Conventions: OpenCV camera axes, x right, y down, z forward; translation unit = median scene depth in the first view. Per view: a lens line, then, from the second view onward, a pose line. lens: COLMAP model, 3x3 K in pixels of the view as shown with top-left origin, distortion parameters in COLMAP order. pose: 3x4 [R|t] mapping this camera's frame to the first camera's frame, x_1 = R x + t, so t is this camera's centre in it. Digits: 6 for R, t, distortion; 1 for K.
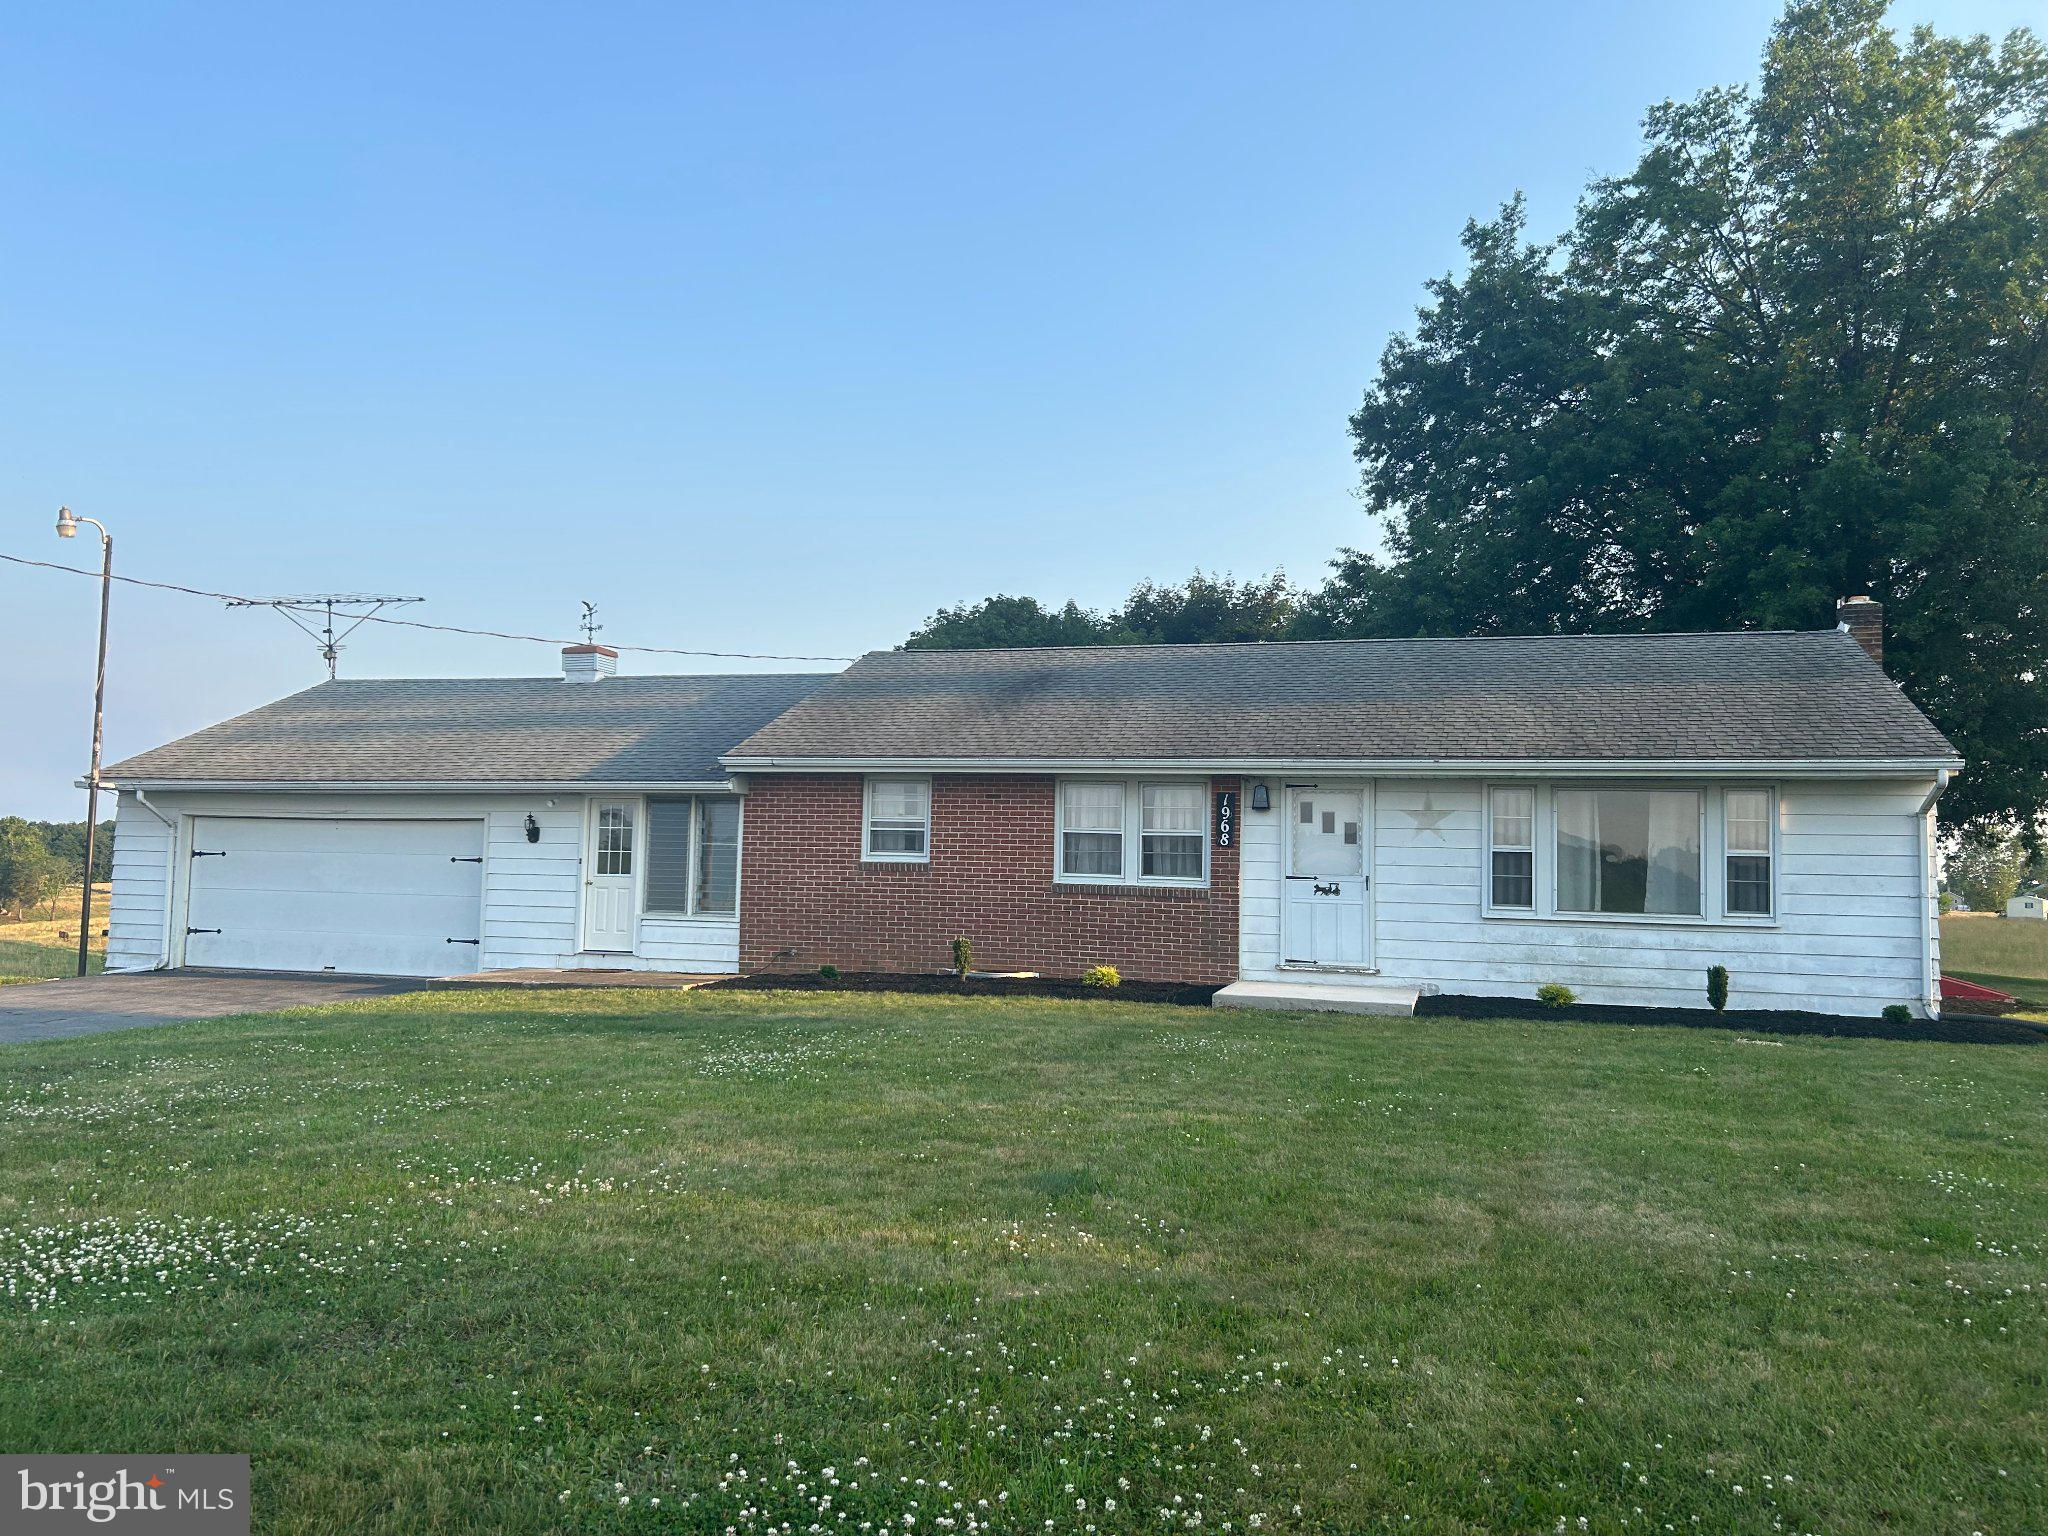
lens RADIAL K [[1546.0, 0, 987.0], [0, 1546.0, 735.5], [0, 0, 1]] dist [0.057482, -0.047780]
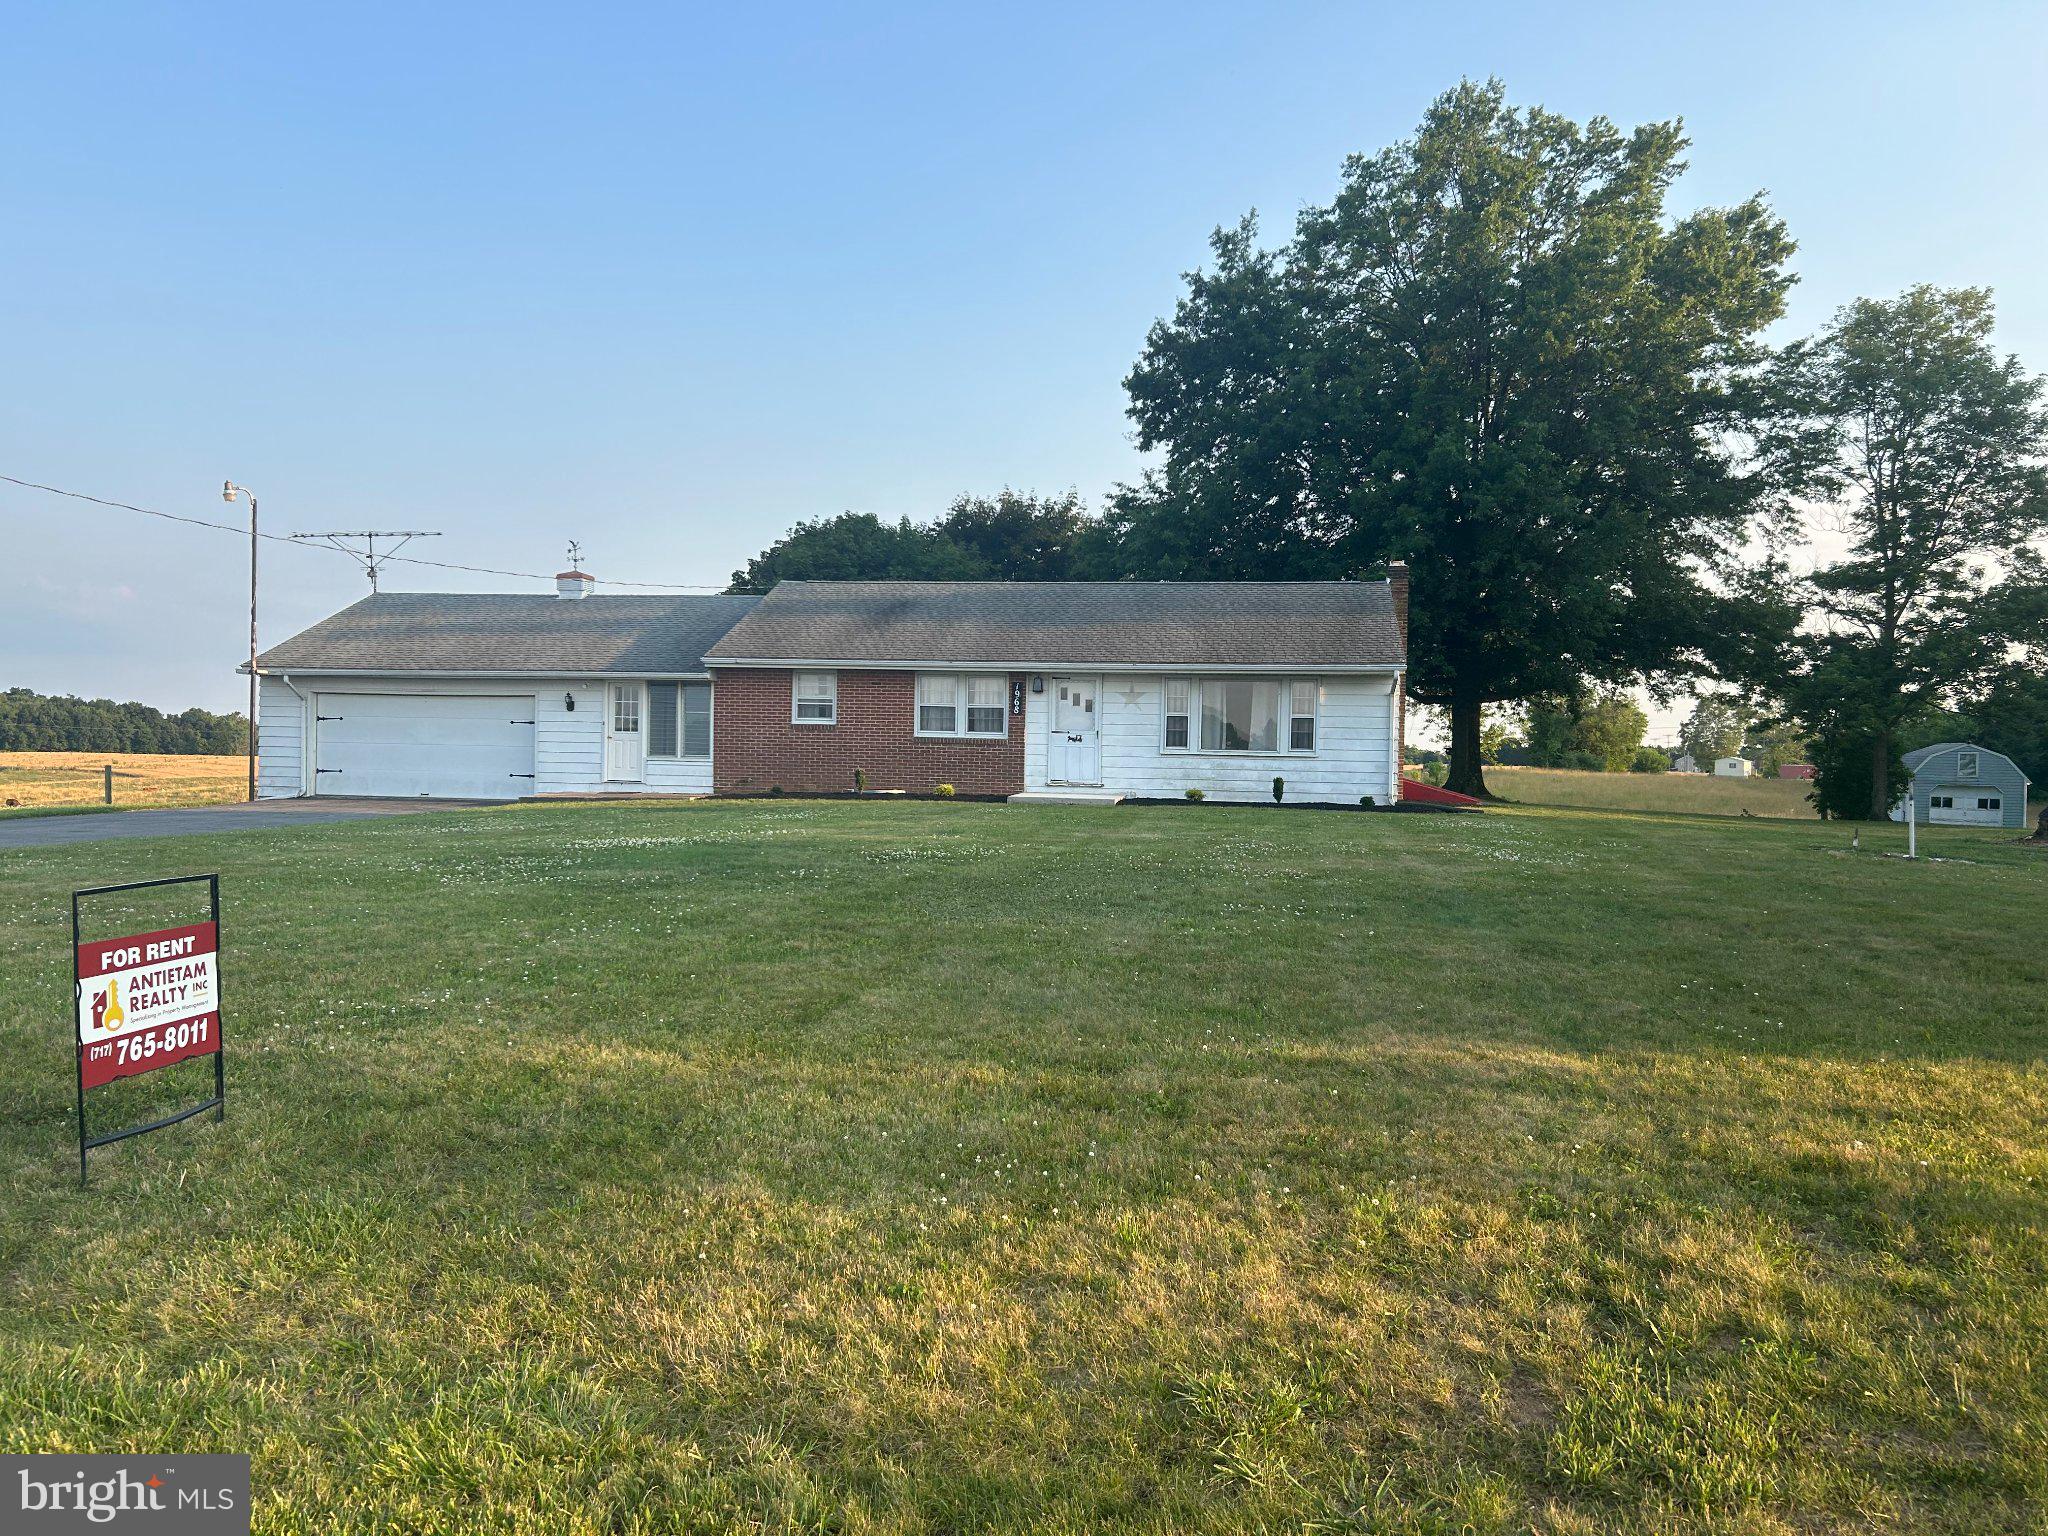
lens RADIAL K [[1546.0, 0, 1014.7], [0, 1546.0, 773.5], [0, 0, 1]] dist [0.057482, -0.047780]
pose [[0.990439, -0.006677, 0.137793, -0.070556], [-0.008277, 0.994152, 0.107671, -0.039246], [-0.137706, -0.107783, 0.984591, -0.581562]]
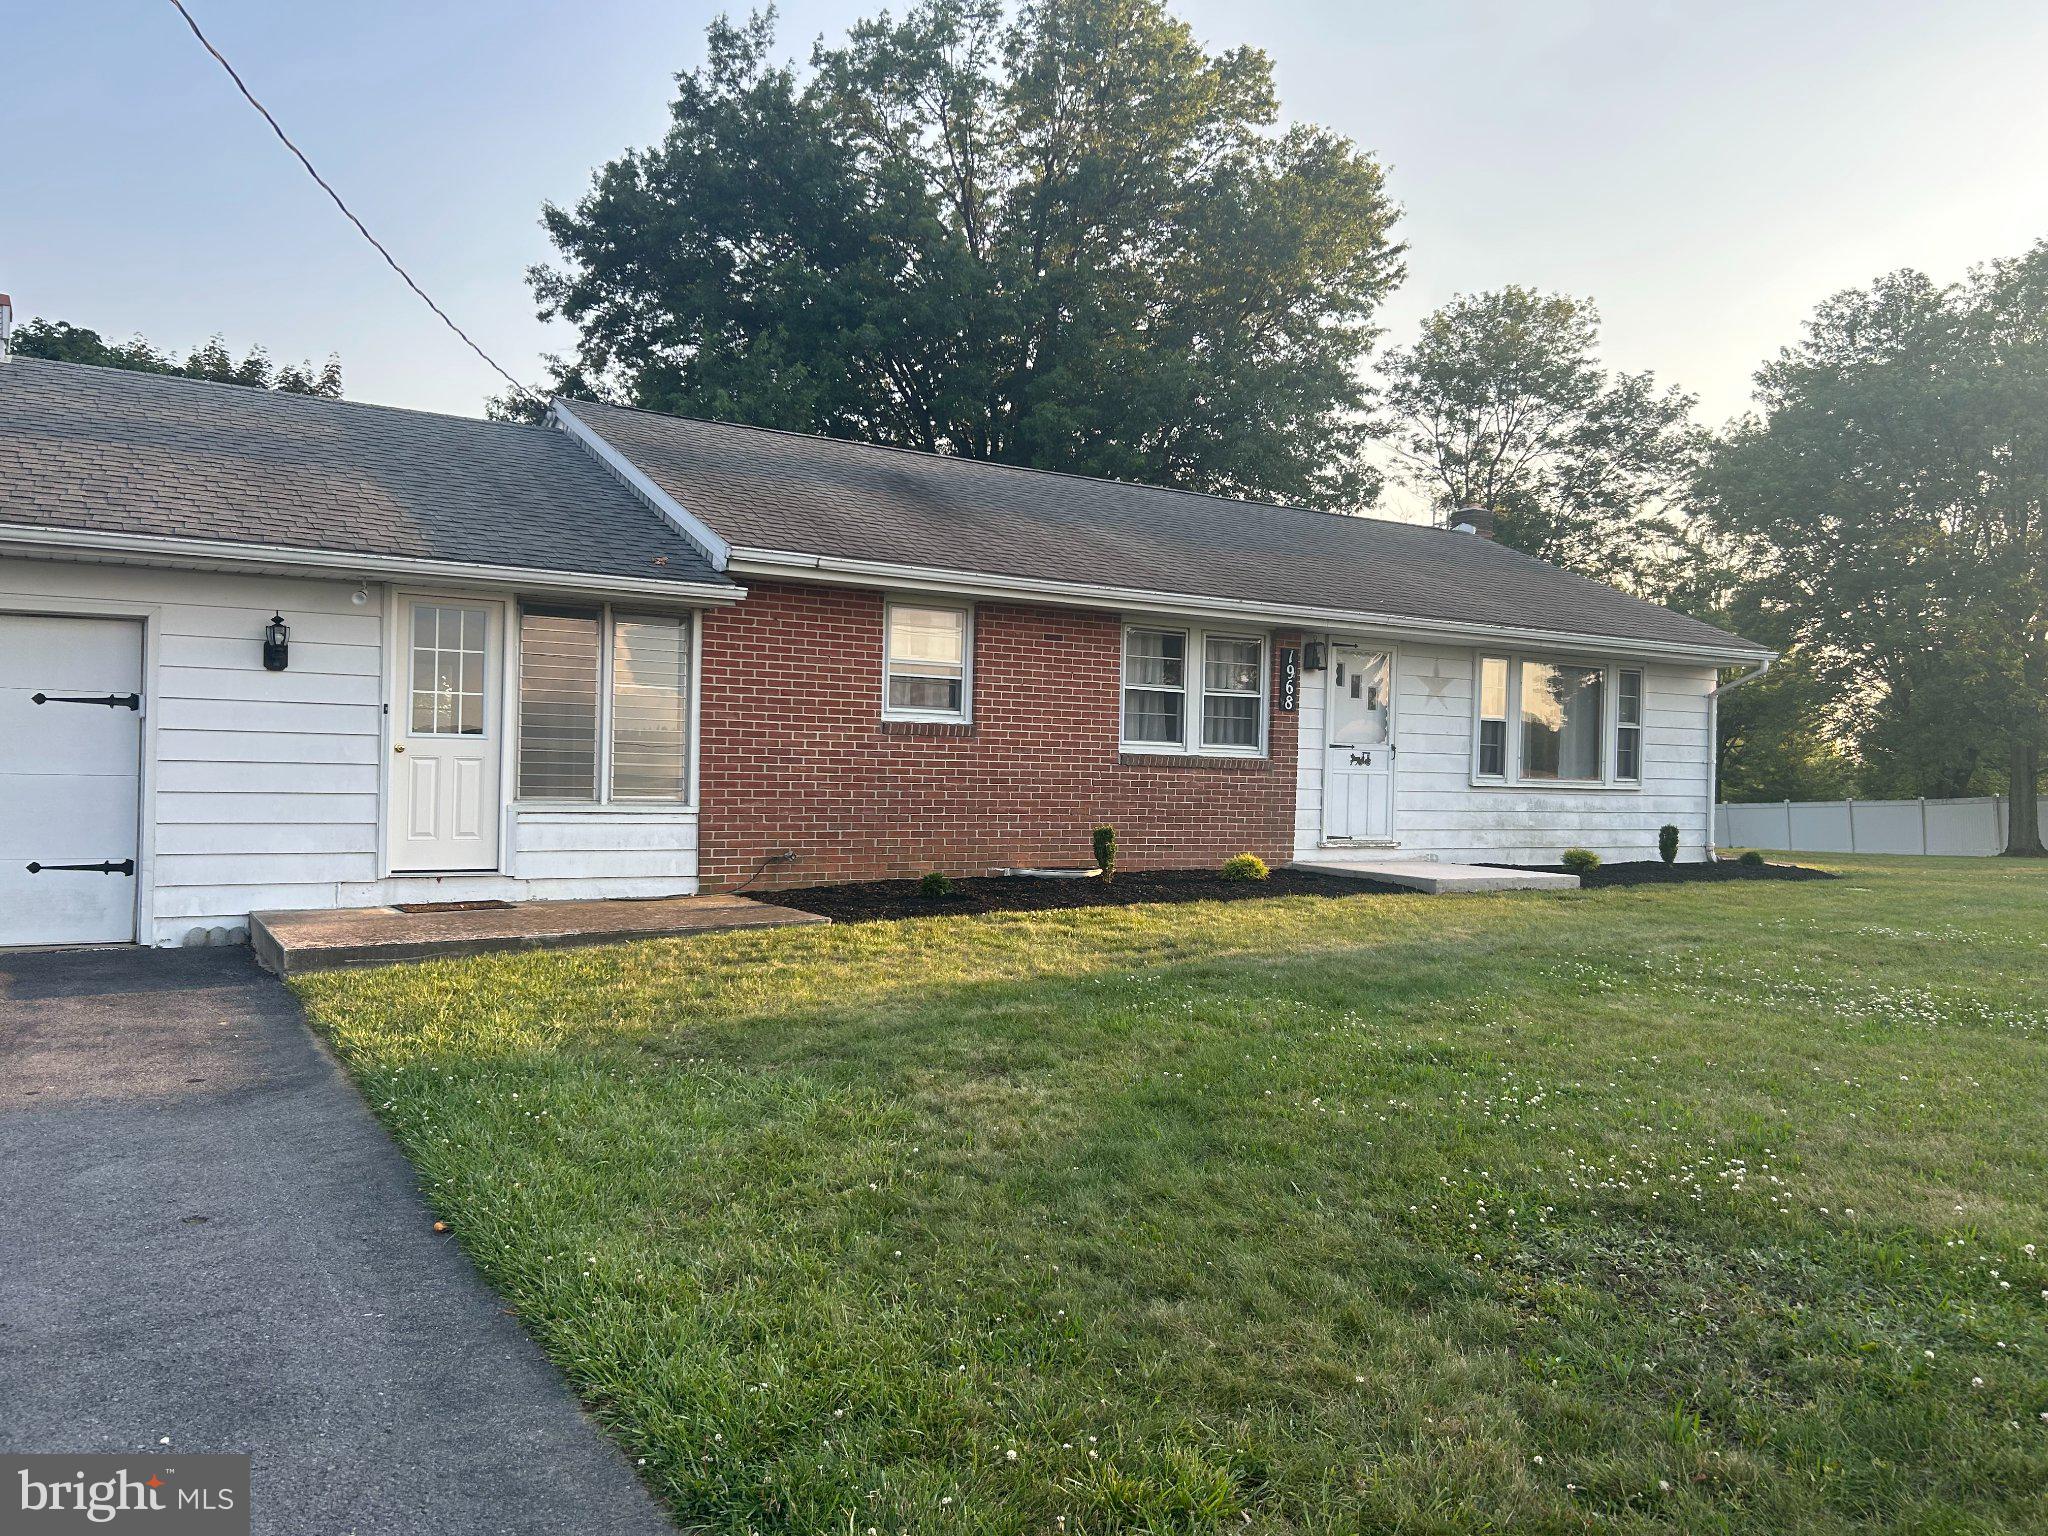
lens RADIAL K [[1546.0, 0, 1023.9], [0, 1546.0, 783.6], [0, 0, 1]] dist [0.057482, -0.047780]
pose [[0.653077, -0.013382, 0.757173, -0.528870], [-0.072097, 0.994204, 0.079756, 0.047690], [-0.753852, -0.106677, 0.648327, 0.481325]]
